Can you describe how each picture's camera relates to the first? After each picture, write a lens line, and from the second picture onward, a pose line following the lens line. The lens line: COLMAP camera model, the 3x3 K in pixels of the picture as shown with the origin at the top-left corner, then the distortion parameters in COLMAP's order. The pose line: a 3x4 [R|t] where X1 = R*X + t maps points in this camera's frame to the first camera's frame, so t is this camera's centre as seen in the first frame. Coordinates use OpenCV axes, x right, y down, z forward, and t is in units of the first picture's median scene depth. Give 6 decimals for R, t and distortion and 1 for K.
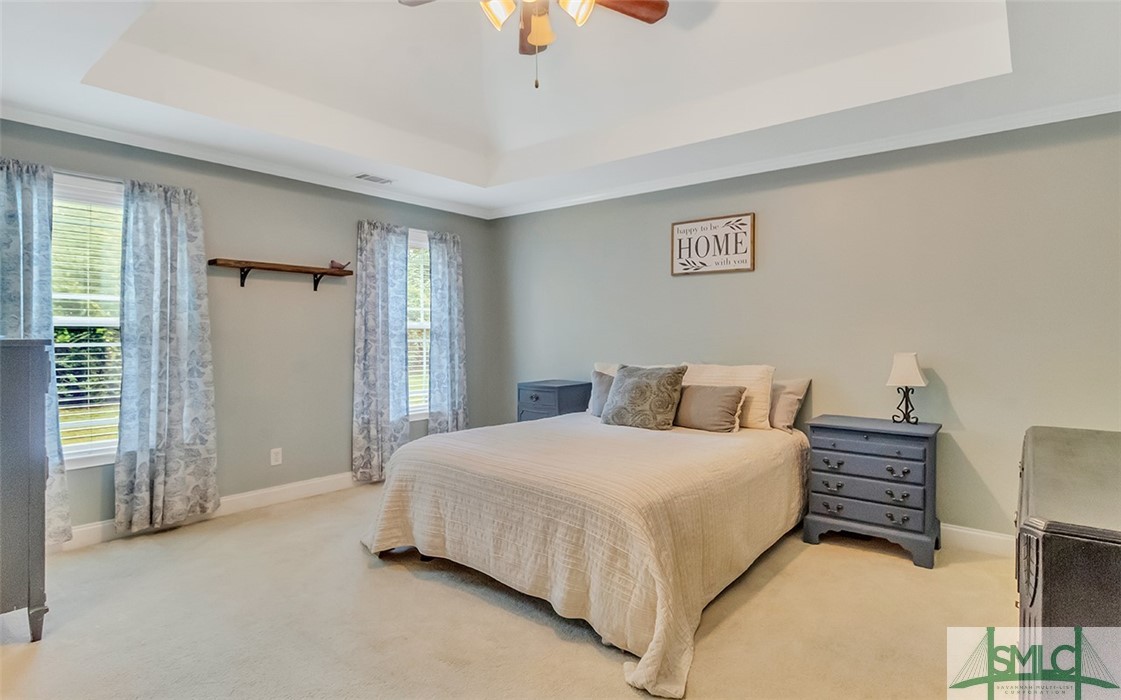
lens RADIAL K [[574.2, 0, 556.2], [0, 574.2, 336.2], [0, 0, 1]] dist [-0.000149, 0.000218]
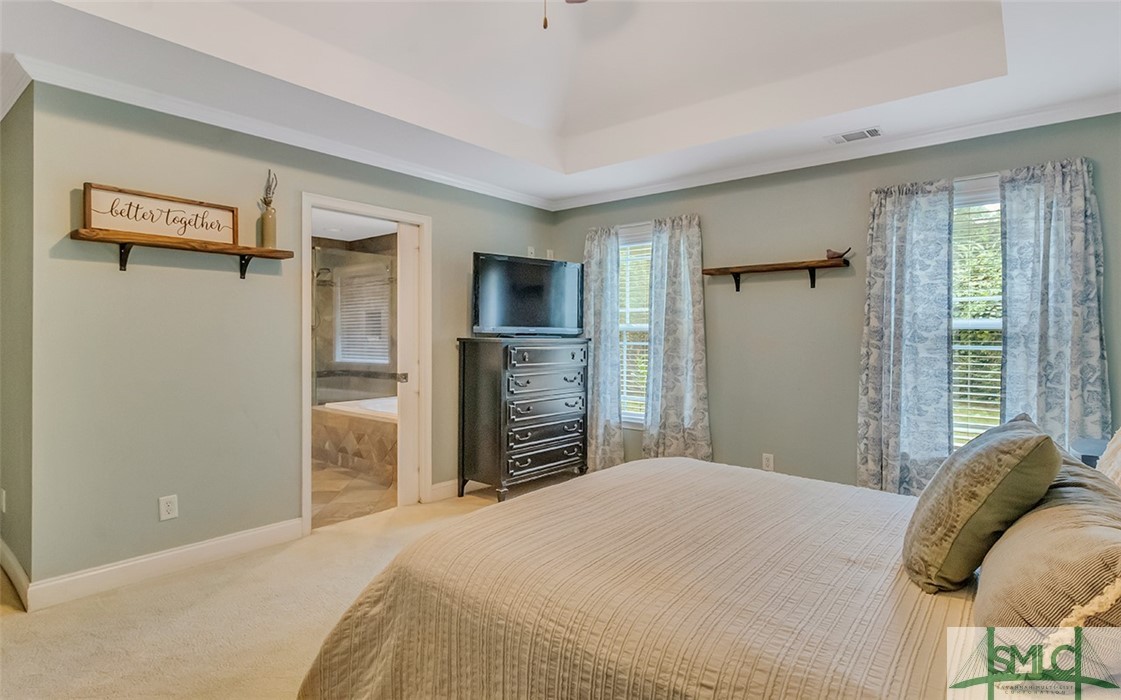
lens RADIAL K [[587.3, 0, 562.6], [0, 587.3, 341.8], [0, 0, 1]] dist [0.001507, -0.000171]
pose [[0.006263, 0.011328, -0.999916, 0.469205], [-0.006204, 0.999917, 0.011290, -0.003455], [0.999961, 0.006133, 0.006332, 0.594207]]
